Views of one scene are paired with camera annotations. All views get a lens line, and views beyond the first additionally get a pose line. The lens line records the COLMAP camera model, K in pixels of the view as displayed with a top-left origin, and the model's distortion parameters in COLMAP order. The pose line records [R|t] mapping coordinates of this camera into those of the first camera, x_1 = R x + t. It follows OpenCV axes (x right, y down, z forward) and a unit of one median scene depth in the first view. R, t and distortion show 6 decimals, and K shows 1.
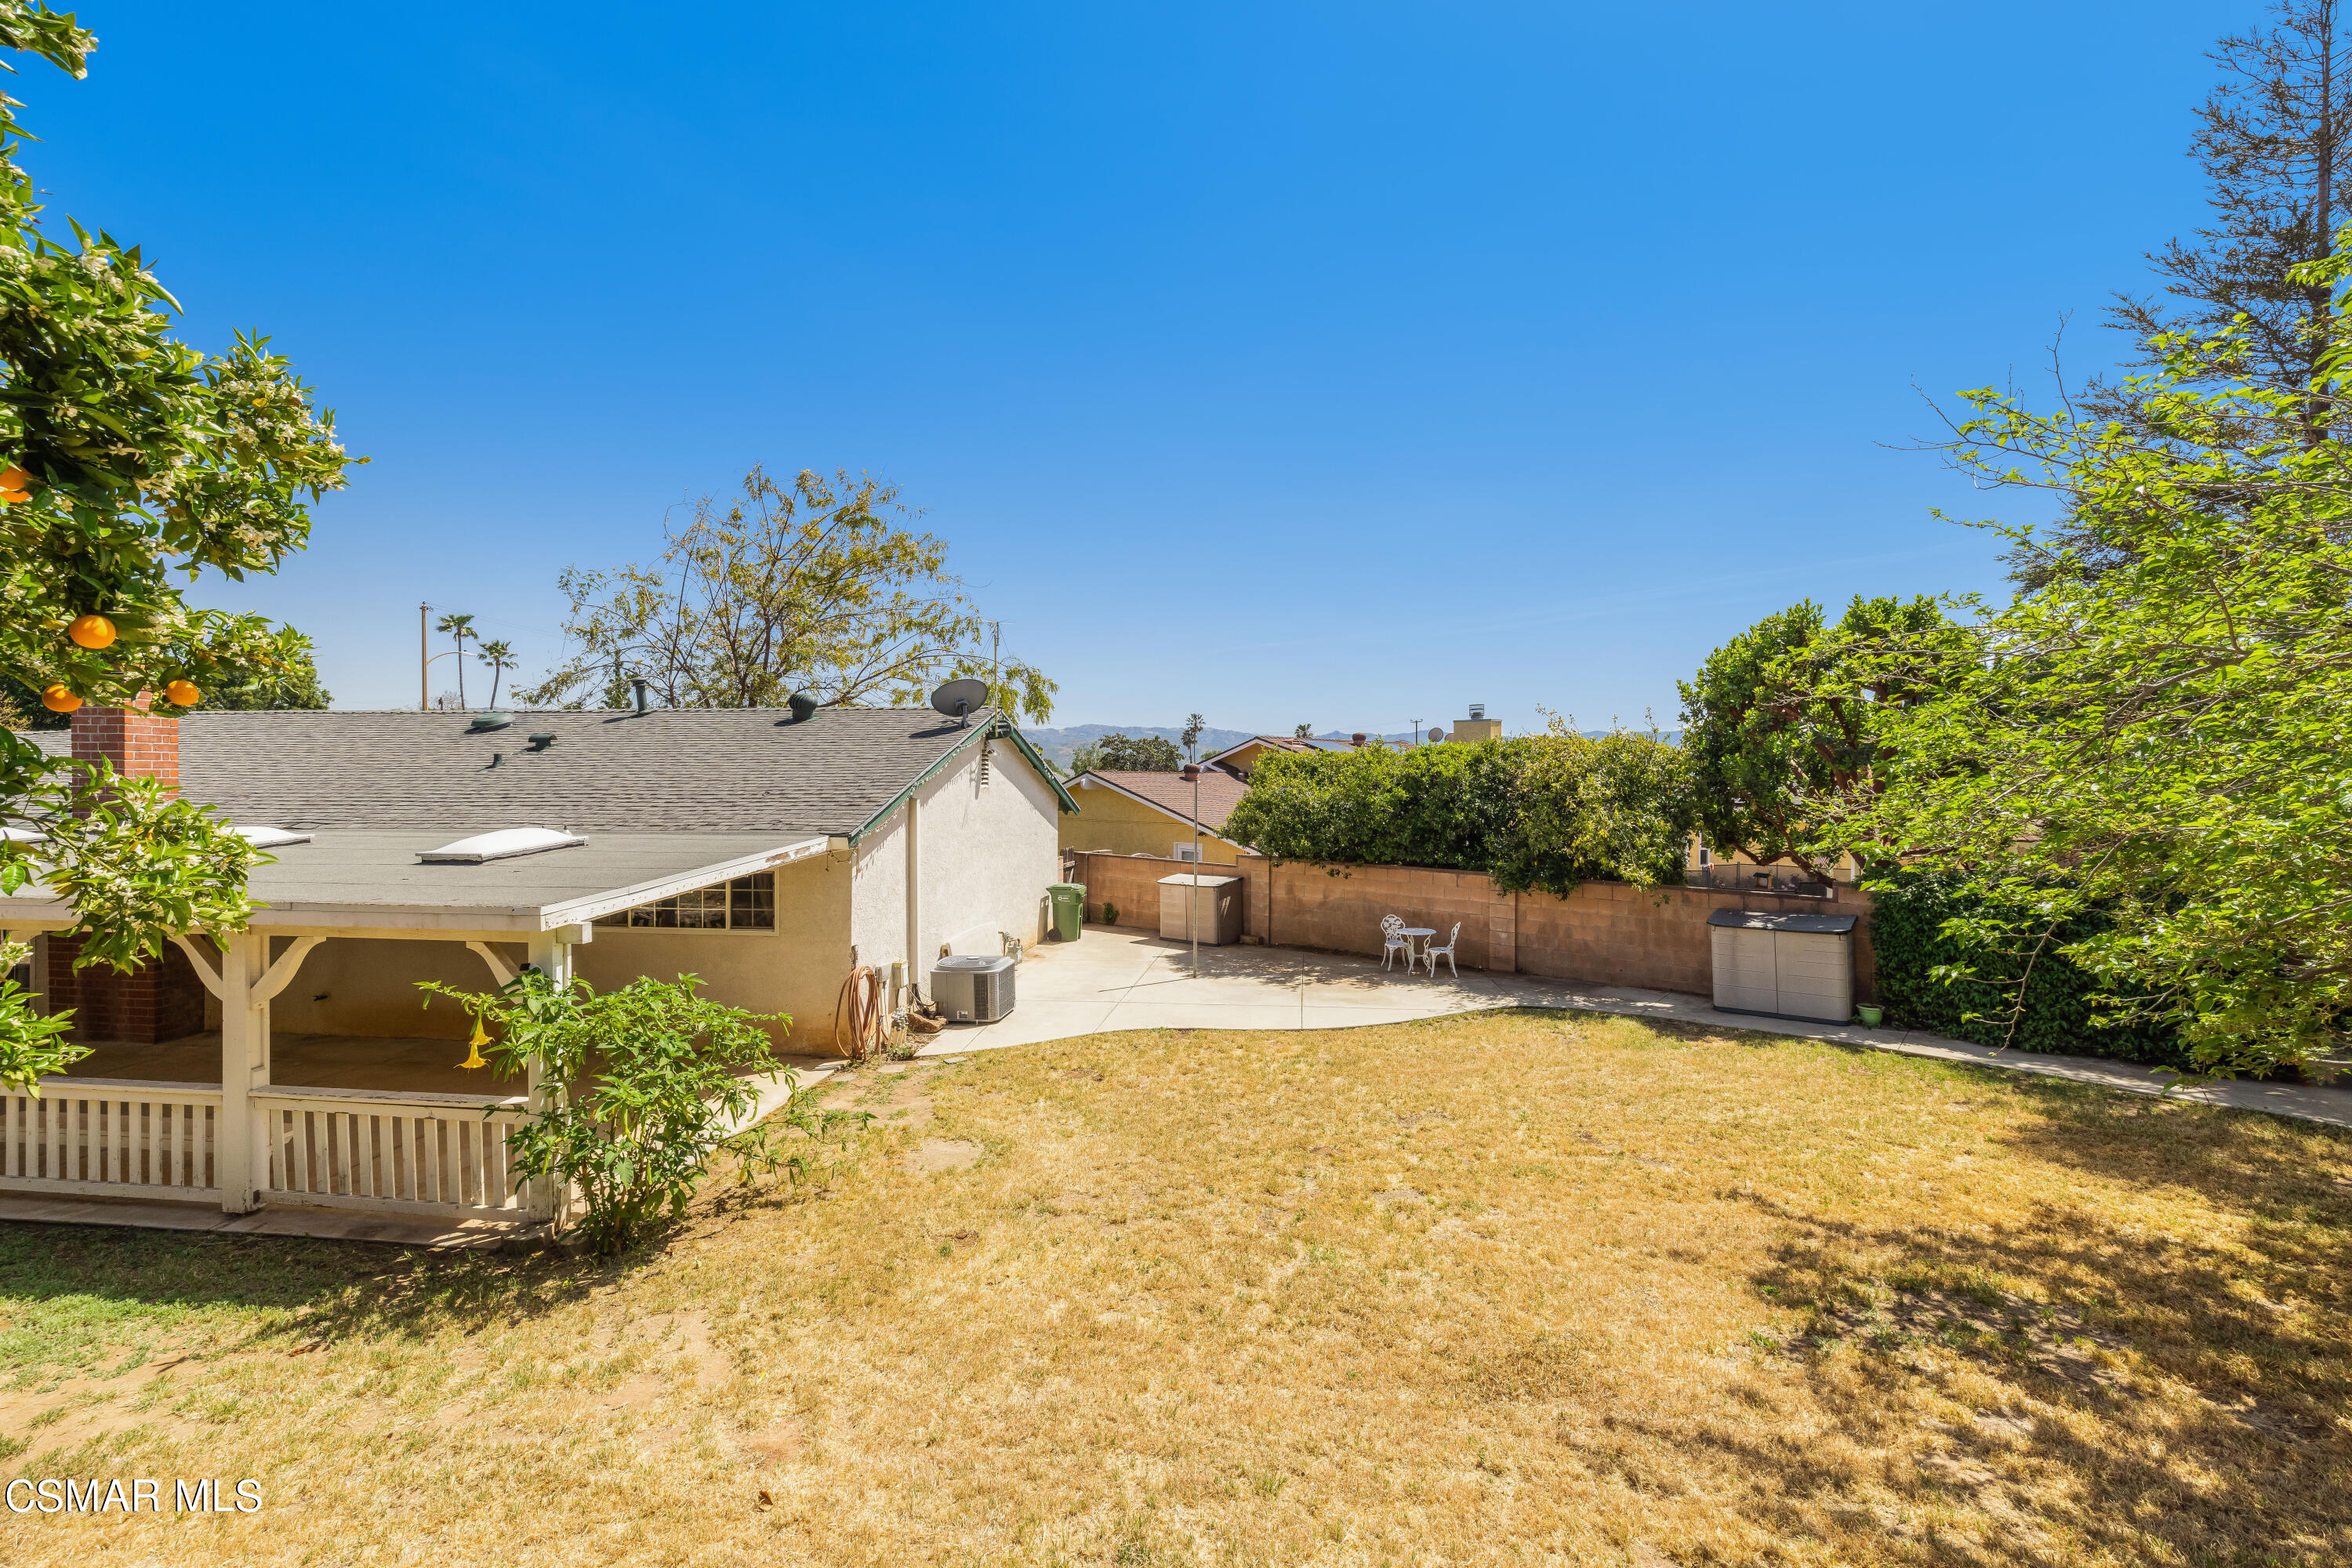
lens RADIAL K [[978.6, 0, 1176.0], [0, 978.6, 784.0], [0, 0, 1]] dist [0.023104, -0.000276]
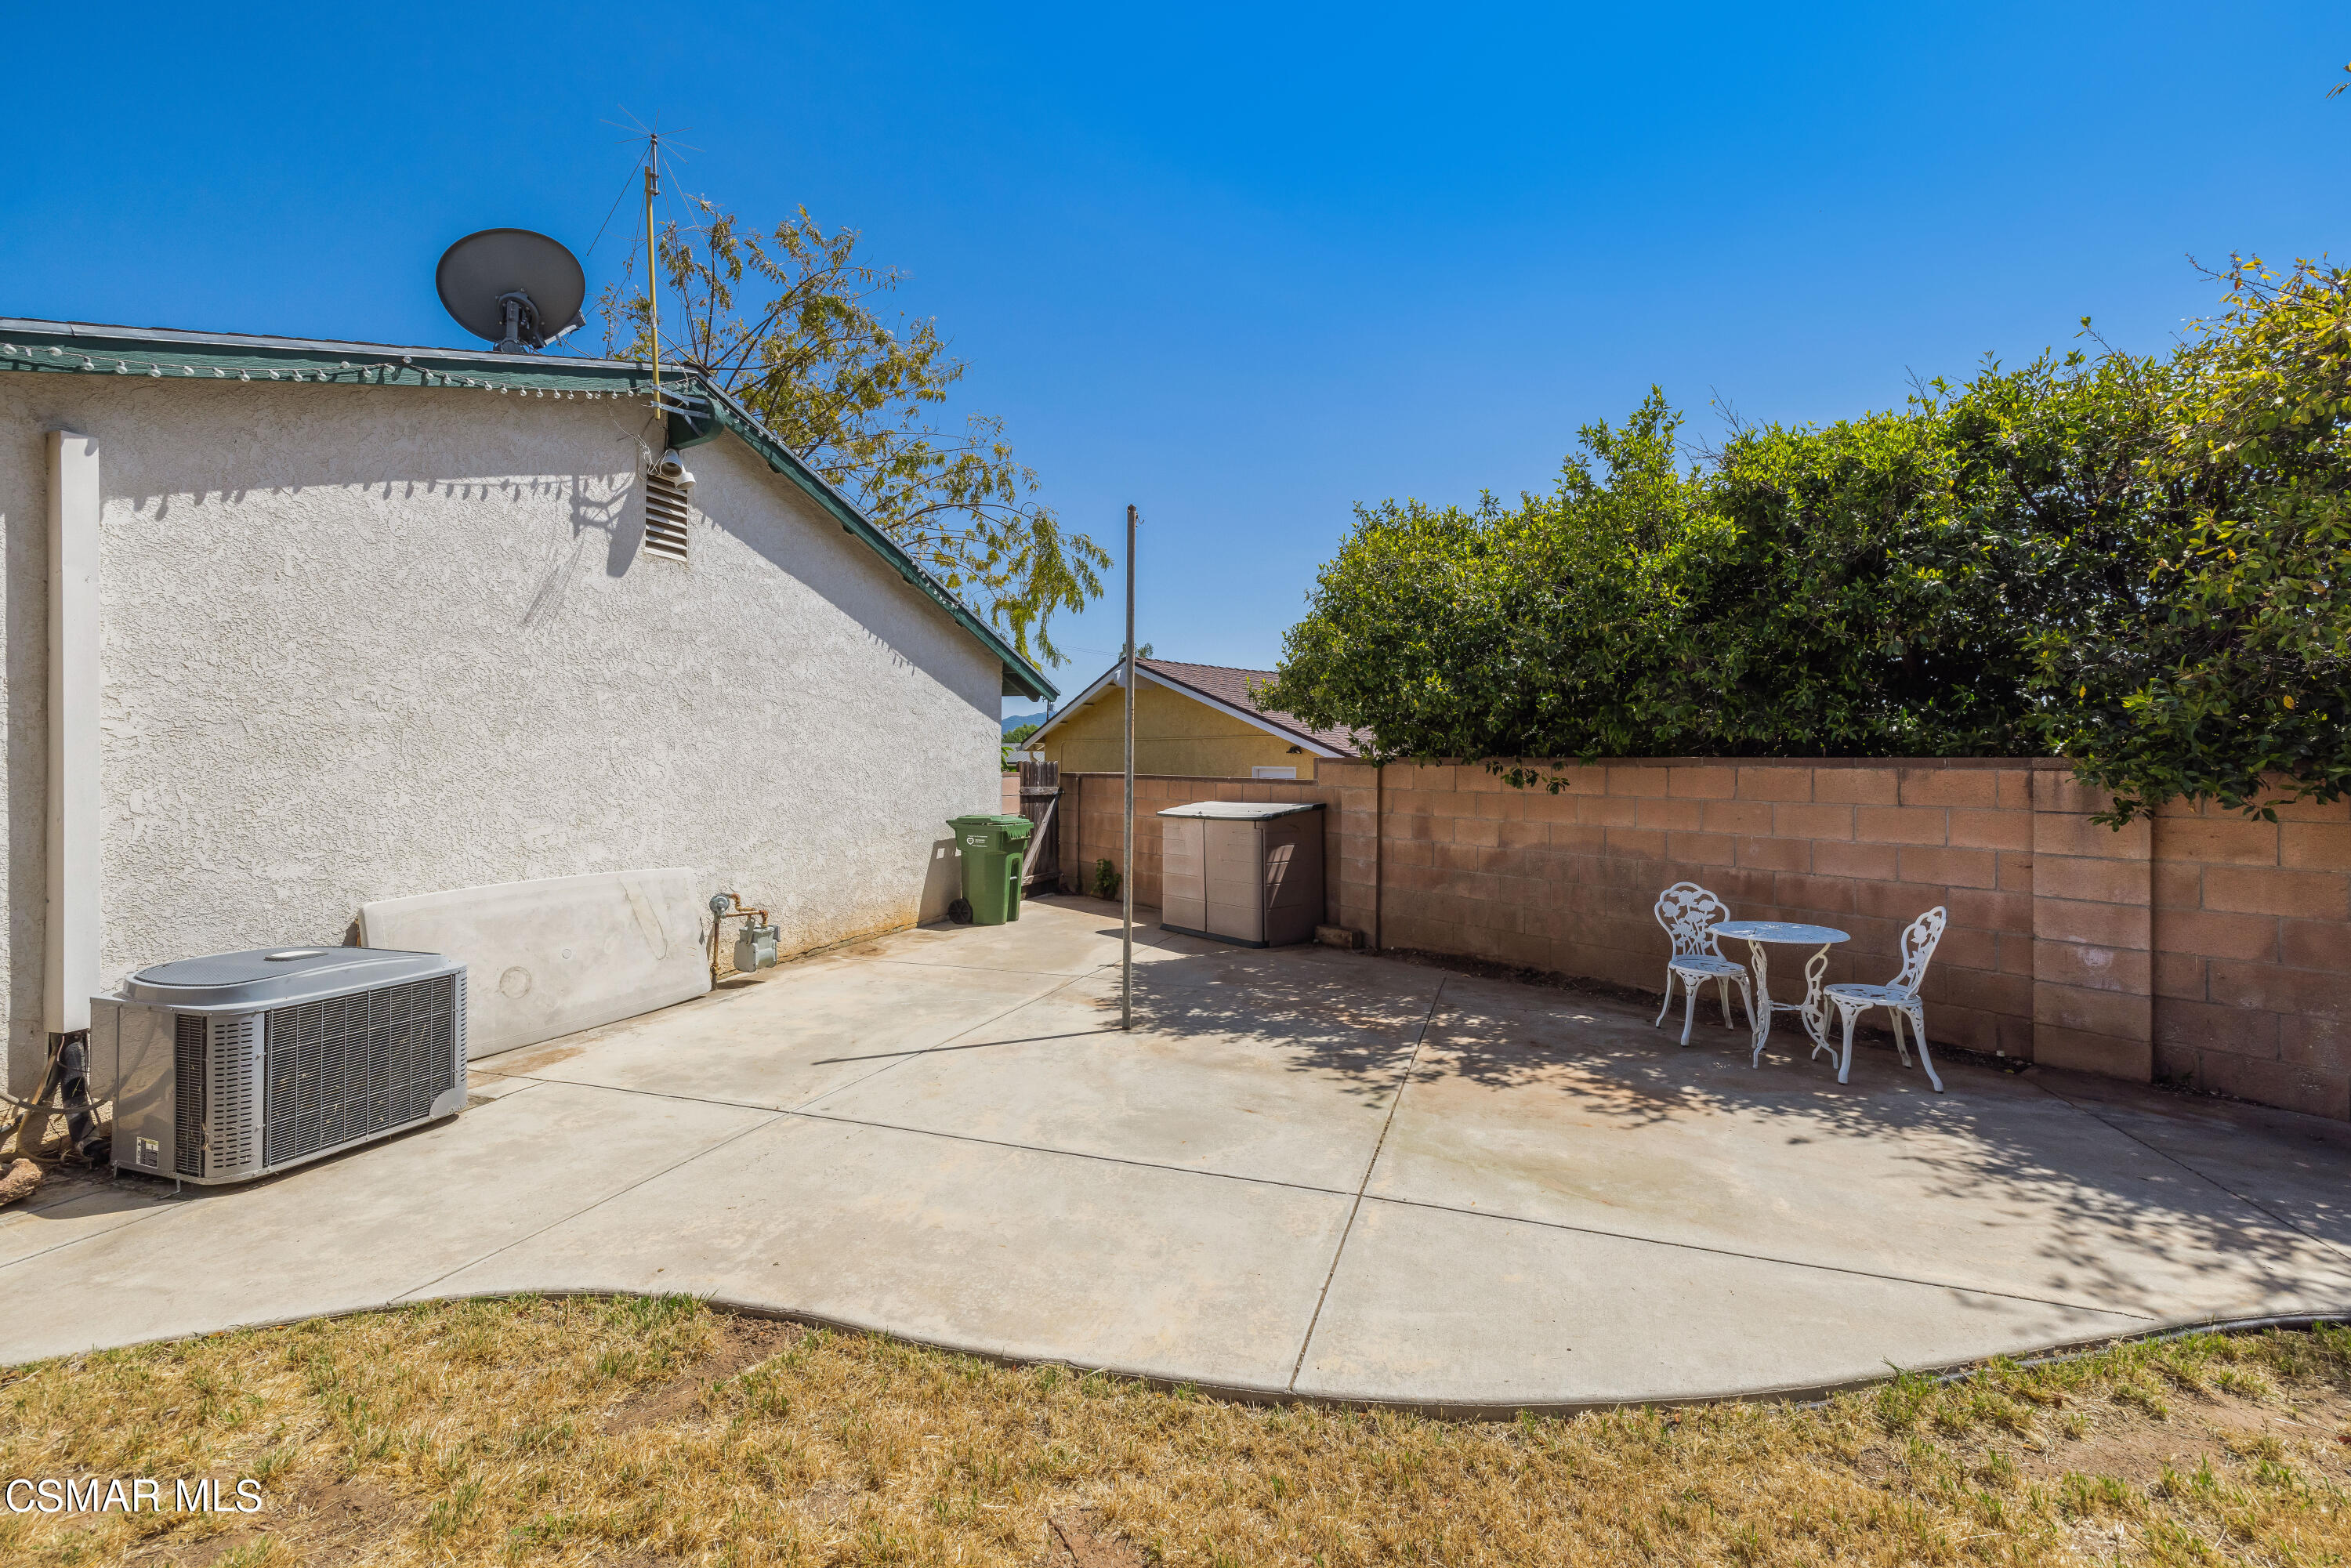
lens RADIAL K [[975.5, 0, 1153.8], [0, 975.5, 751.7], [0, 0, 1]] dist [0.000386, -0.000011]
pose [[0.976002, 0.000812, -0.217758, 0.231272], [-0.005297, 0.999786, -0.020015, 0.202973], [0.217695, 0.020688, 0.975798, 1.320733]]
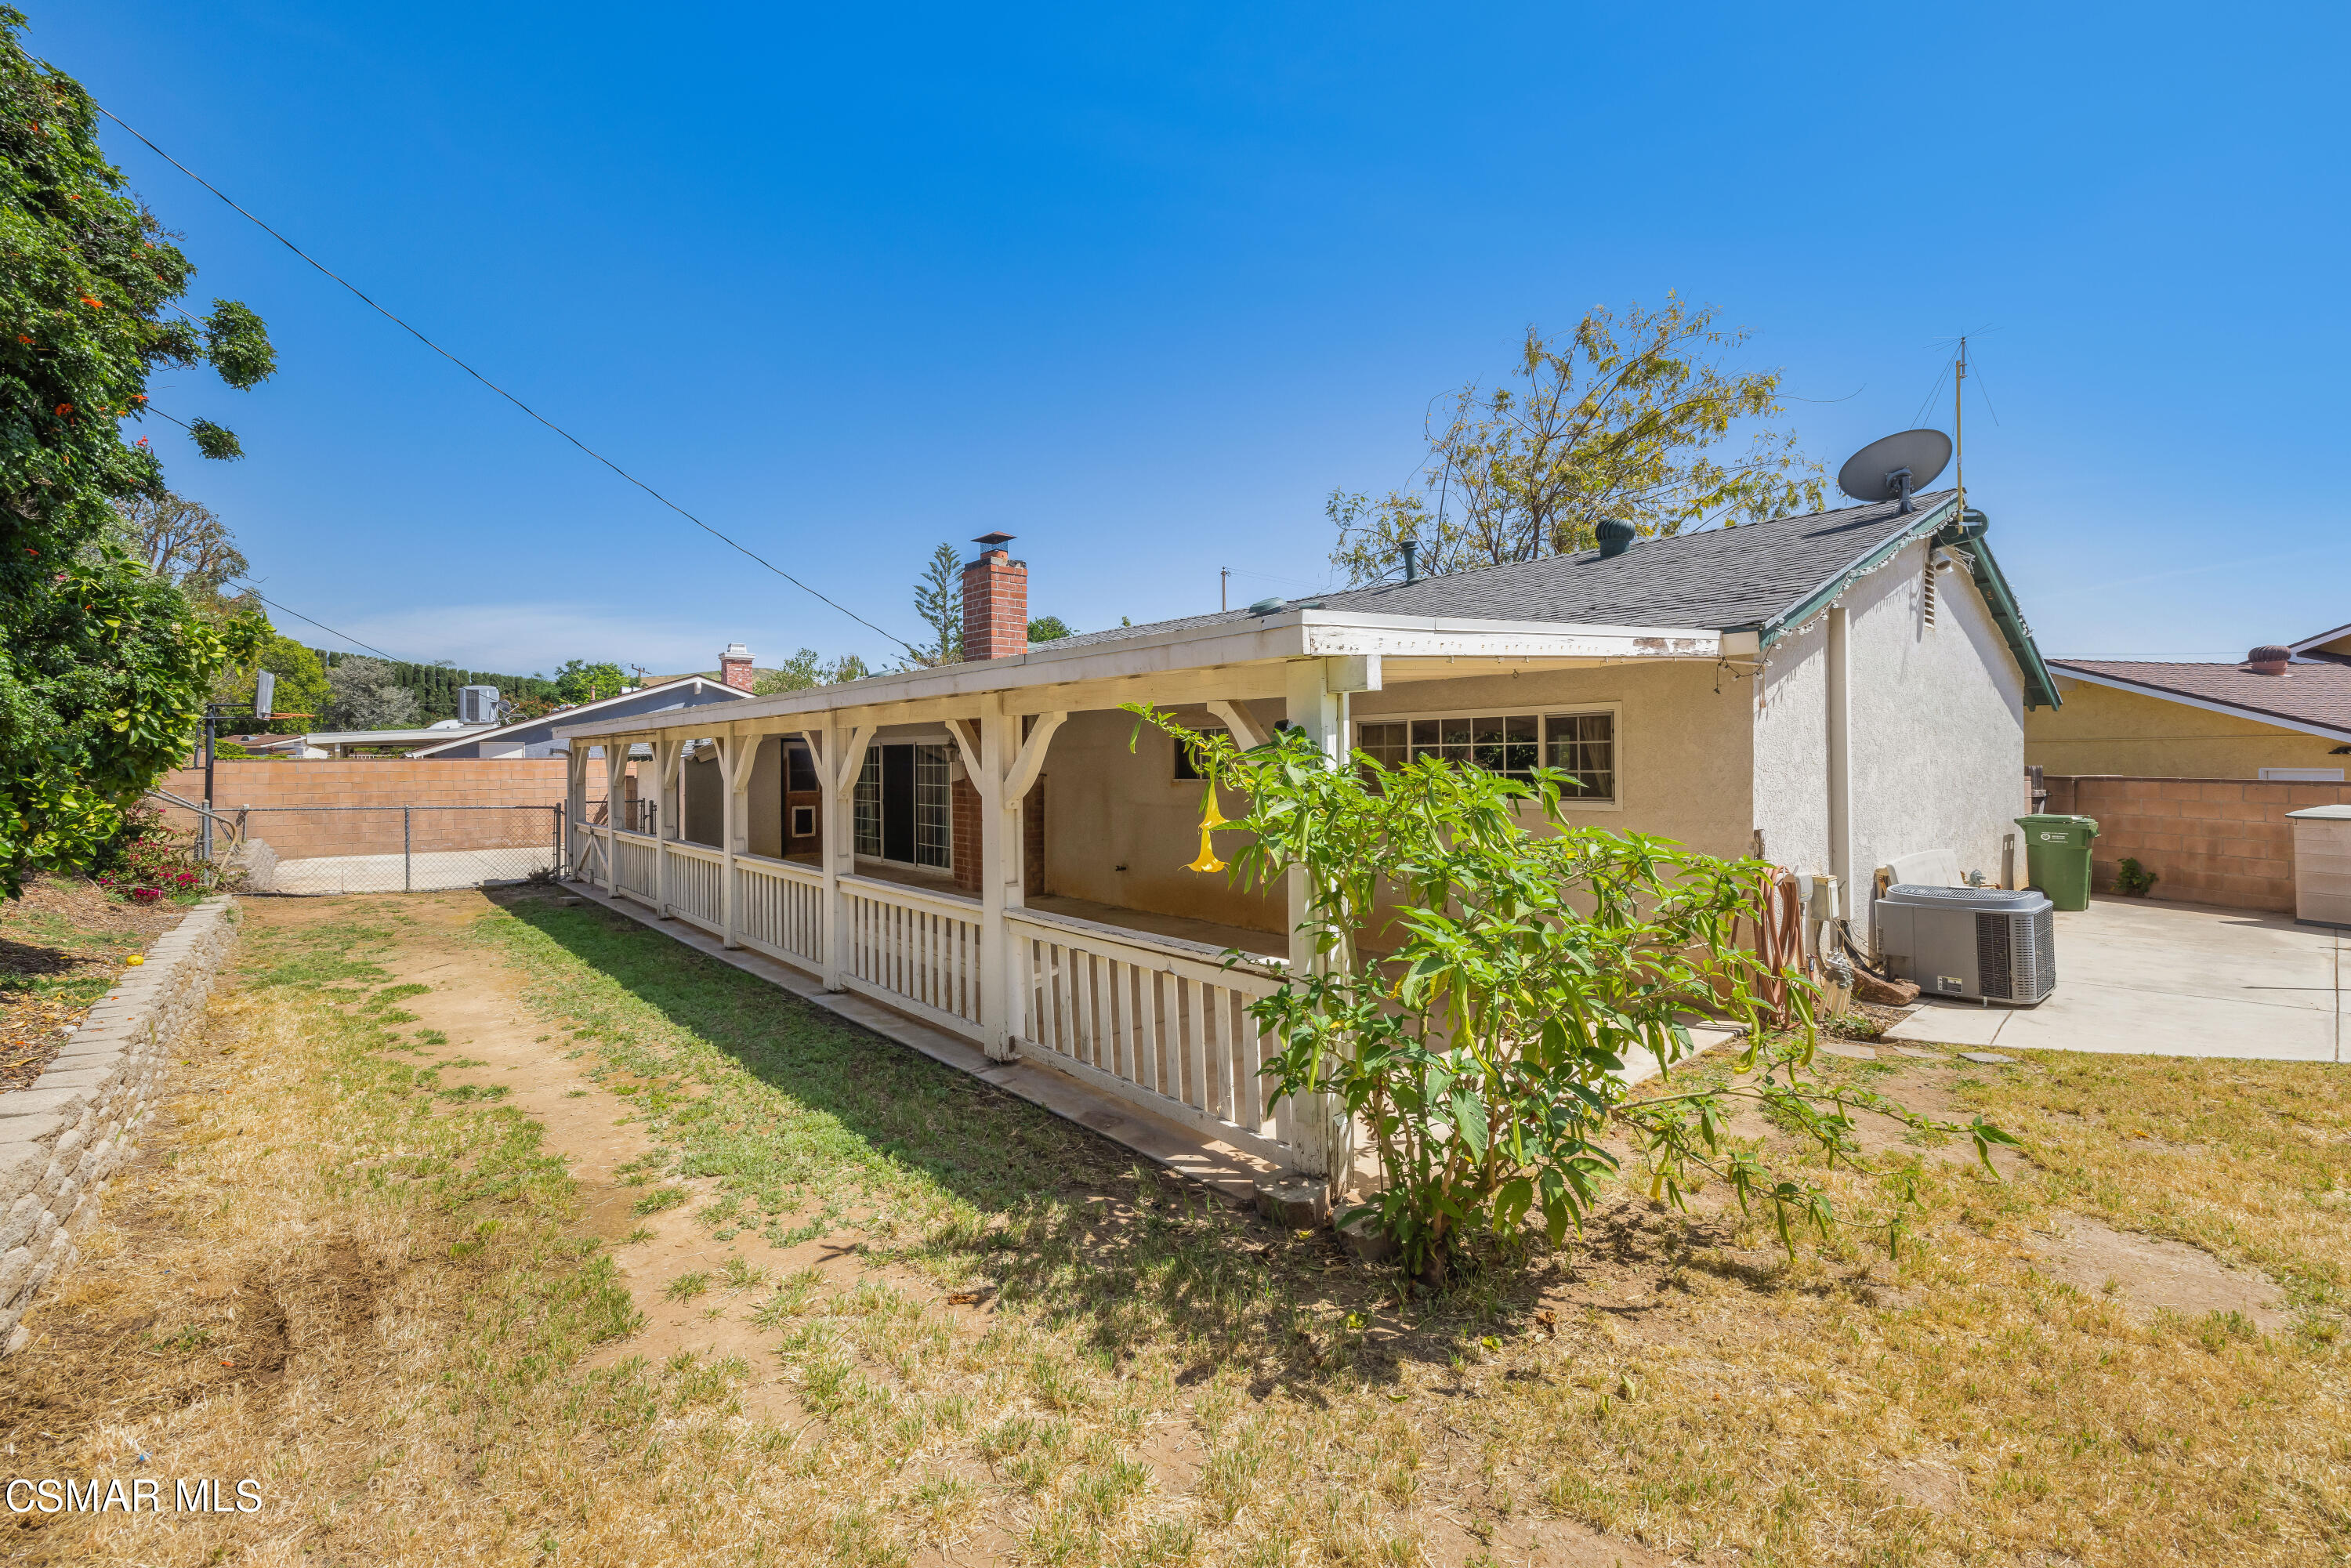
lens RADIAL K [[994.3, 0, 1162.7], [0, 994.3, 770.6], [0, 0, 1]] dist [0.003794, -0.000169]
pose [[0.750266, -0.004983, -0.661117, -0.307658], [0.002375, 0.999985, -0.004841, 0.200237], [0.661131, 0.002062, 0.750267, 0.488319]]
